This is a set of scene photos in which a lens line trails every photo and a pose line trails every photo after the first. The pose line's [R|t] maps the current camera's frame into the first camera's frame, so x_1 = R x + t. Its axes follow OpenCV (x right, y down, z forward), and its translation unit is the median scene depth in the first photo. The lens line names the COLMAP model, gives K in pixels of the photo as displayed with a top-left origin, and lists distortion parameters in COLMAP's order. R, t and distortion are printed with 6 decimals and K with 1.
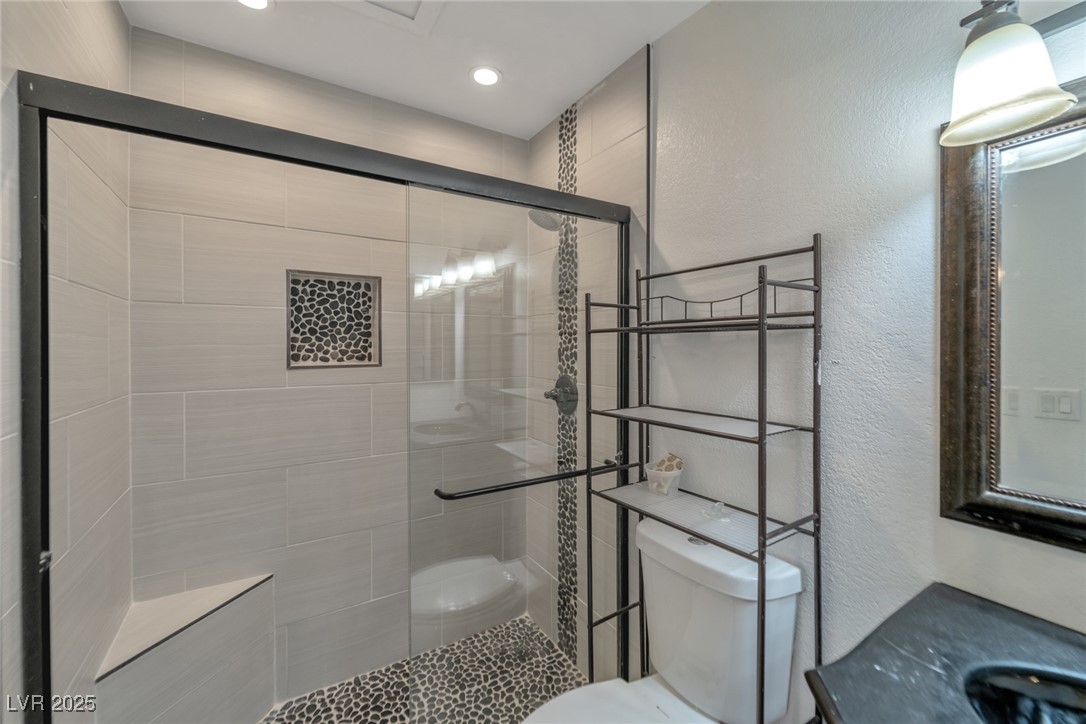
lens RADIAL K [[443.2, 0, 544.7], [0, 443.2, 353.4], [0, 0, 1]] dist [-0.000358, -0.000282]
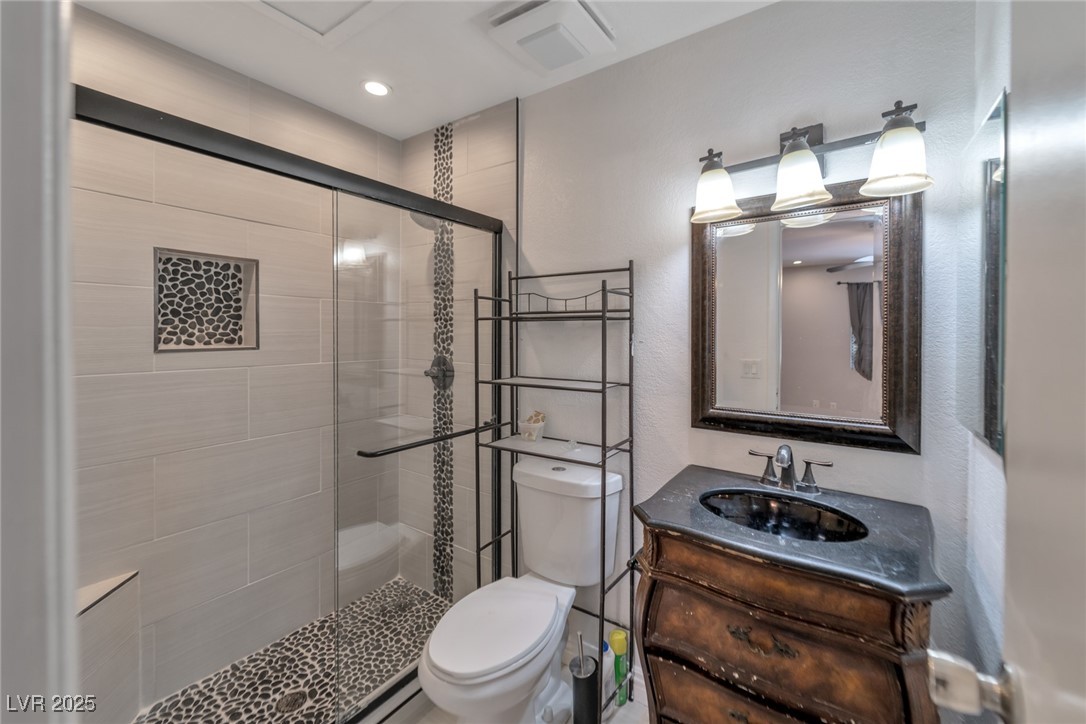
lens RADIAL K [[444.5, 0, 571.3], [0, 444.5, 343.6], [0, 0, 1]] dist [-0.000481, -0.000203]
pose [[0.899654, -0.005272, 0.436572, -0.174718], [0.001576, 0.999960, 0.008827, 0.008646], [-0.436601, -0.007253, 0.899626, -0.215124]]
